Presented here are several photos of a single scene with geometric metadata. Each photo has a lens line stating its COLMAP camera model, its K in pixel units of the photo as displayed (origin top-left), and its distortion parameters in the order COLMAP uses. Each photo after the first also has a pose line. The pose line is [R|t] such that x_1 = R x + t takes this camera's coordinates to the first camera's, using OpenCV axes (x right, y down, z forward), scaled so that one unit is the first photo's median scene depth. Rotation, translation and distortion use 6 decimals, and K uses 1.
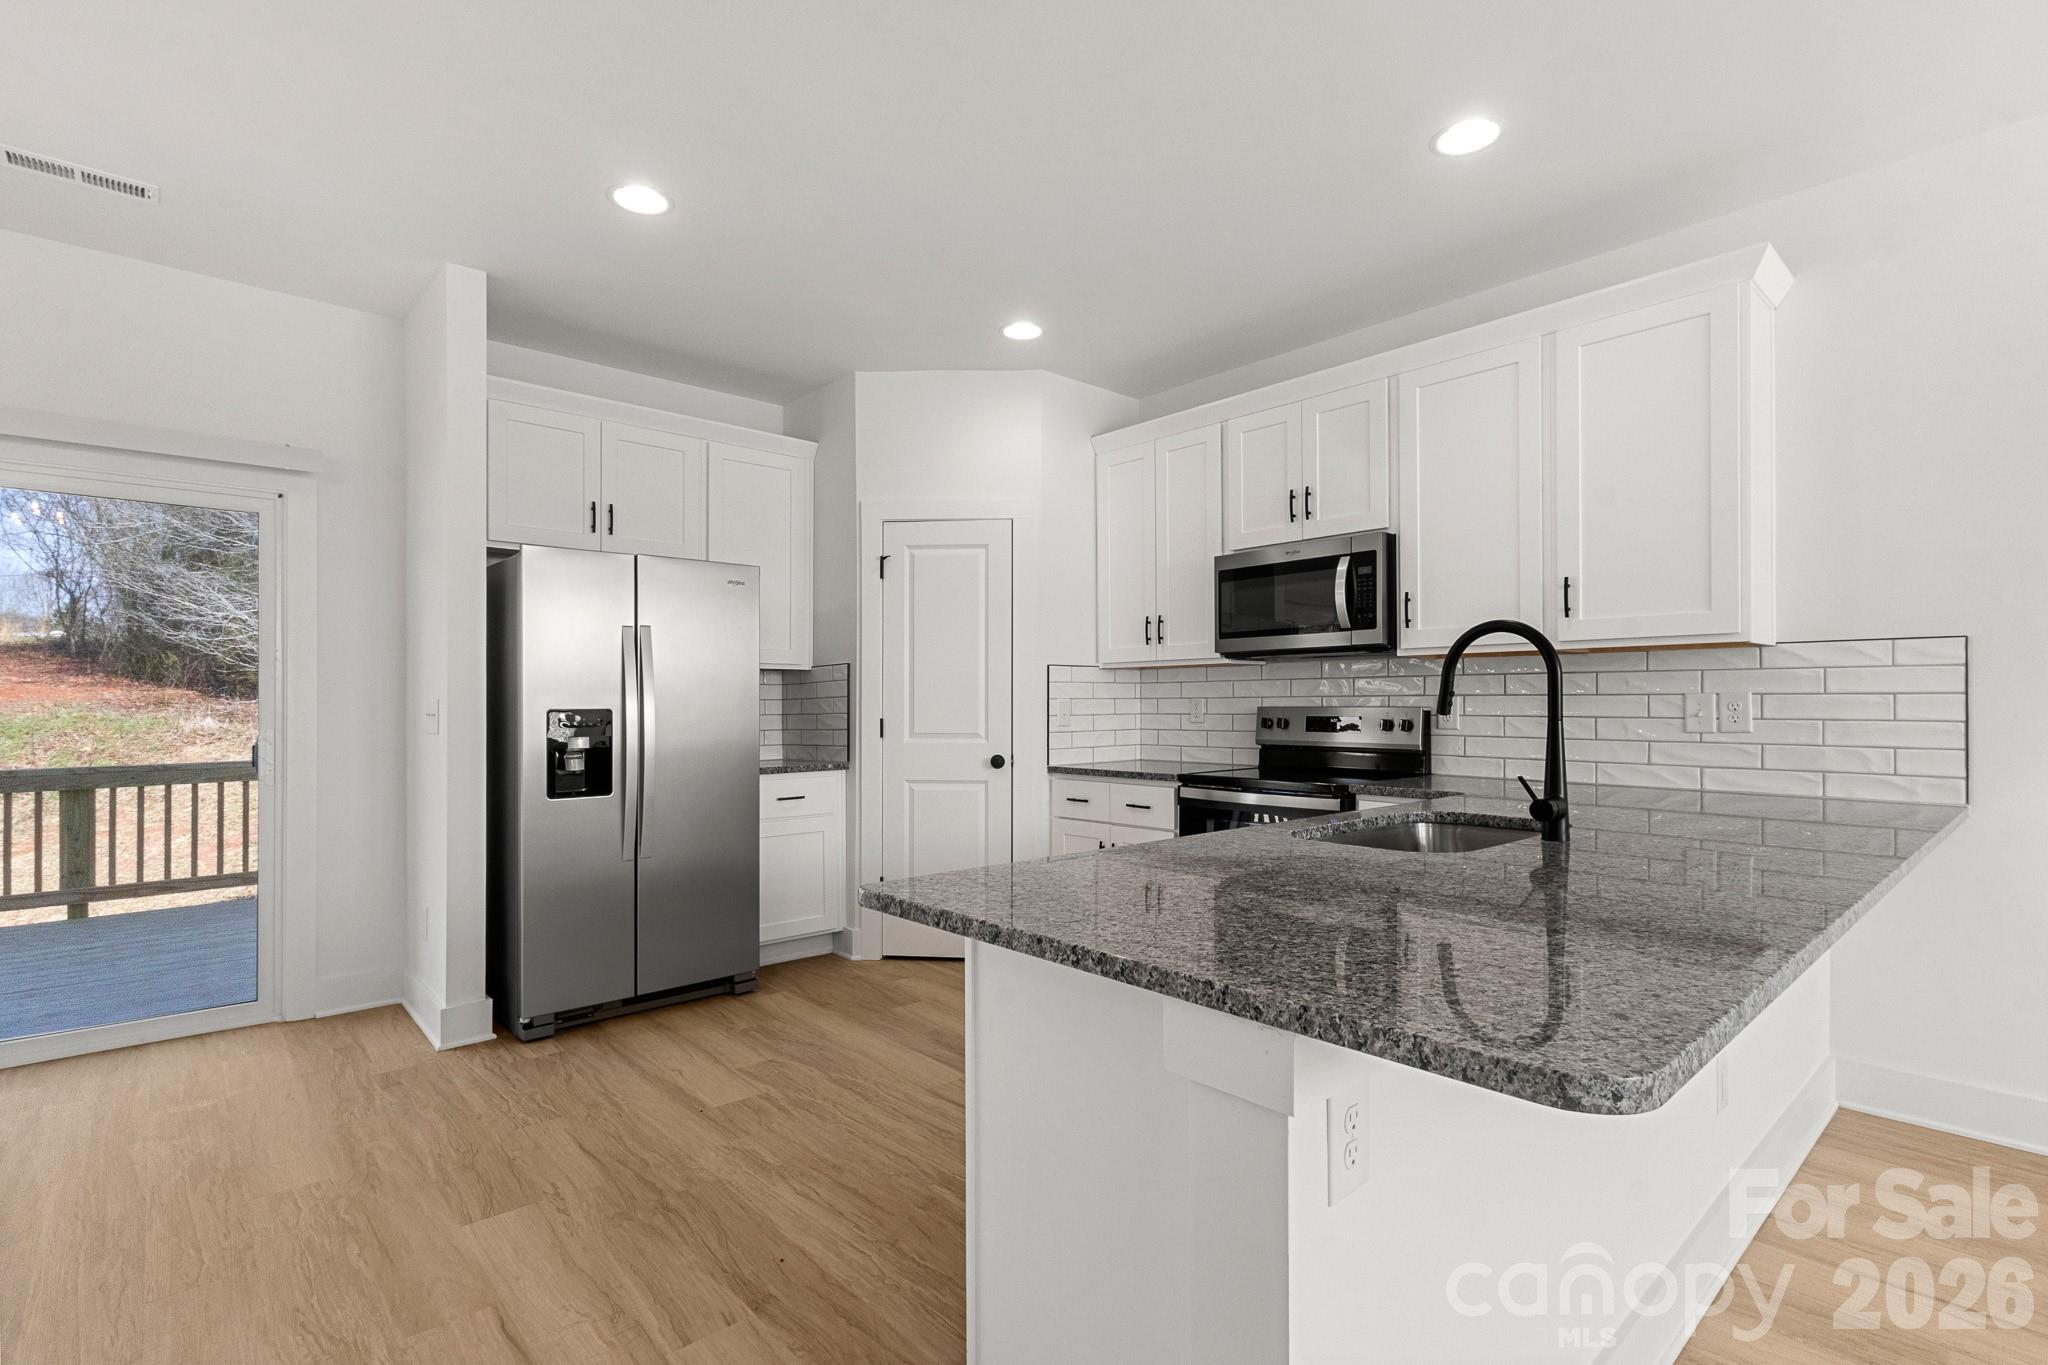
lens RADIAL K [[949.3, 0, 1016.2], [0, 949.3, 701.2], [0, 0, 1]] dist [0.000848, 0.000753]
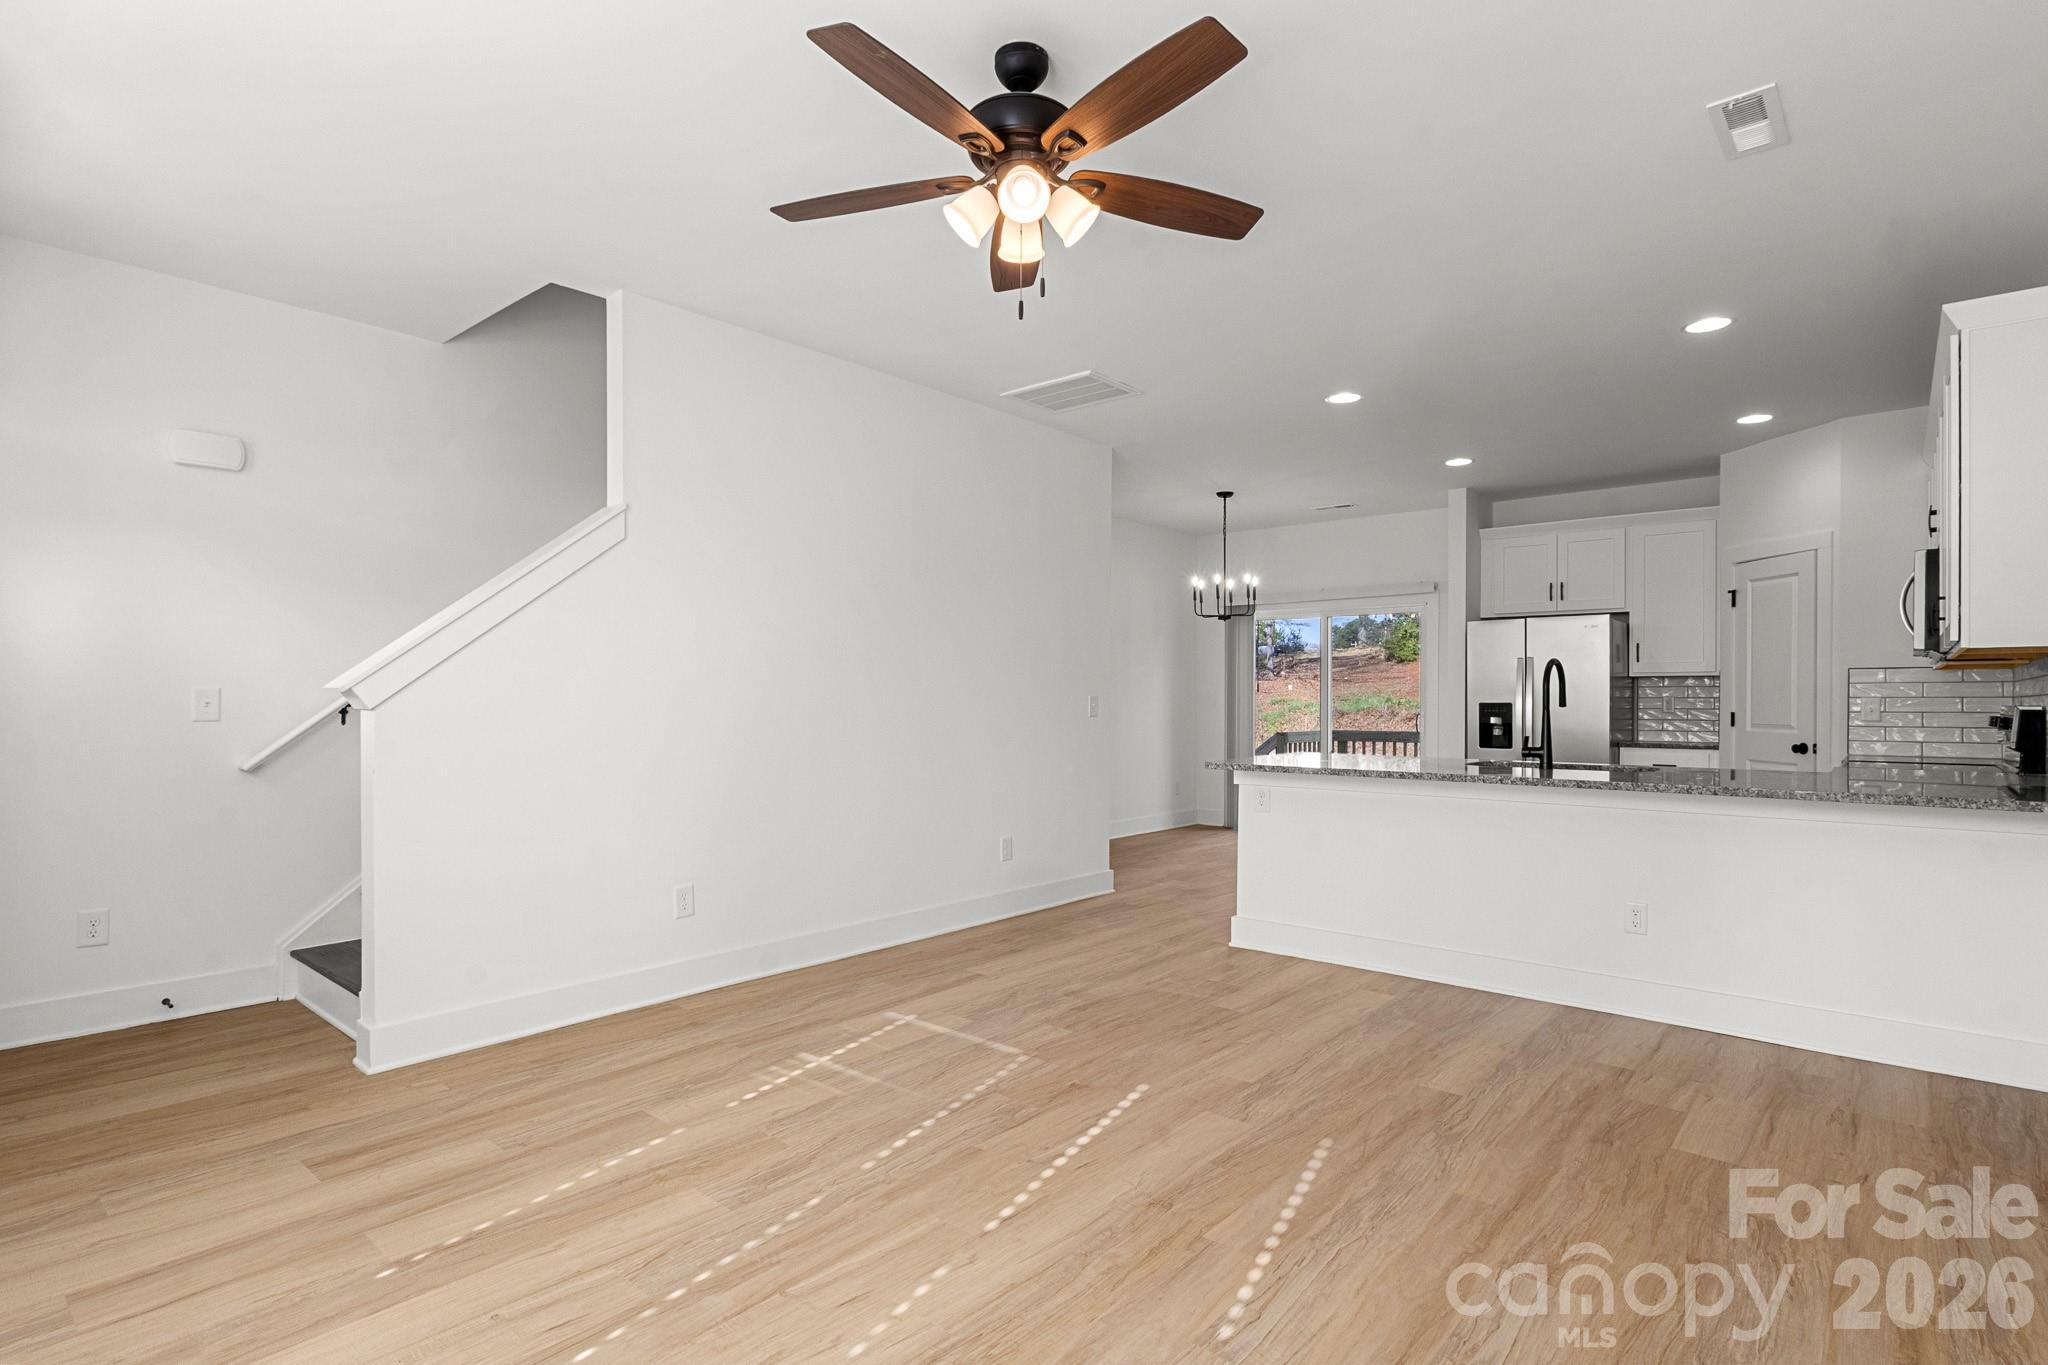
lens RADIAL K [[1015.7, 0, 1027.9], [0, 1015.7, 709.6], [0, 0, 1]] dist [-0.003390, 0.000338]
pose [[0.130523, 0.010702, -0.991387, 1.434681], [-0.000723, 0.999943, 0.010699, -0.000014], [0.991445, -0.000680, 0.130524, -0.204904]]
